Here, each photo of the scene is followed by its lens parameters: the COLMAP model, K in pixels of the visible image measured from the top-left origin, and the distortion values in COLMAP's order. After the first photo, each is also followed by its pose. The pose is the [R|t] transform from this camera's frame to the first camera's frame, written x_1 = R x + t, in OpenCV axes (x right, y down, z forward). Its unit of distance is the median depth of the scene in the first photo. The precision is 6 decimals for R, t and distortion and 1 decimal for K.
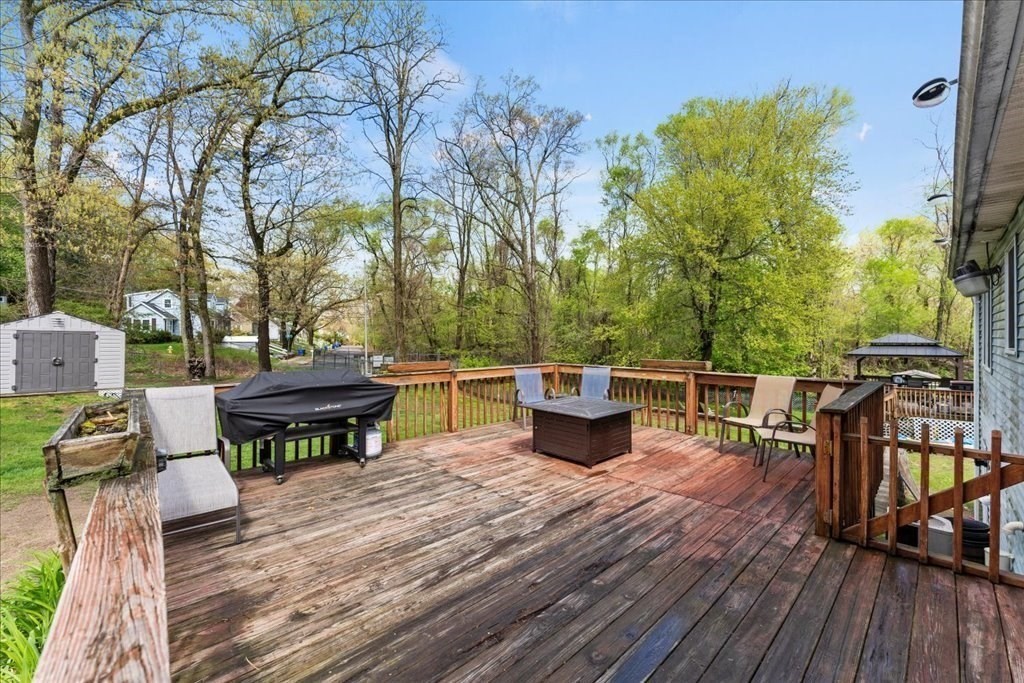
lens RADIAL K [[406.6, 0, 512.0], [0, 406.6, 339.9], [0, 0, 1]] dist [0.002493, -0.000295]
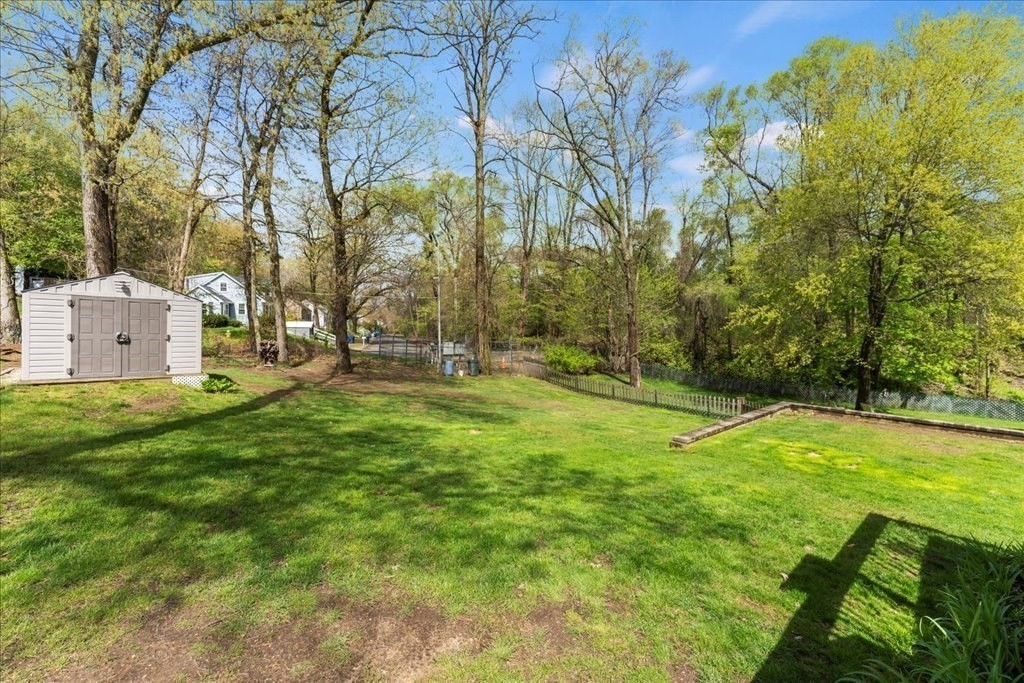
lens RADIAL K [[406.6, 0, 511.9], [0, 406.6, 340.7], [0, 0, 1]] dist [0.002493, -0.000295]
pose [[0.997433, 0.011510, -0.070674, -0.191380], [-0.009846, 0.999667, 0.023843, 0.018928], [0.070925, -0.023086, 0.997214, 0.167024]]
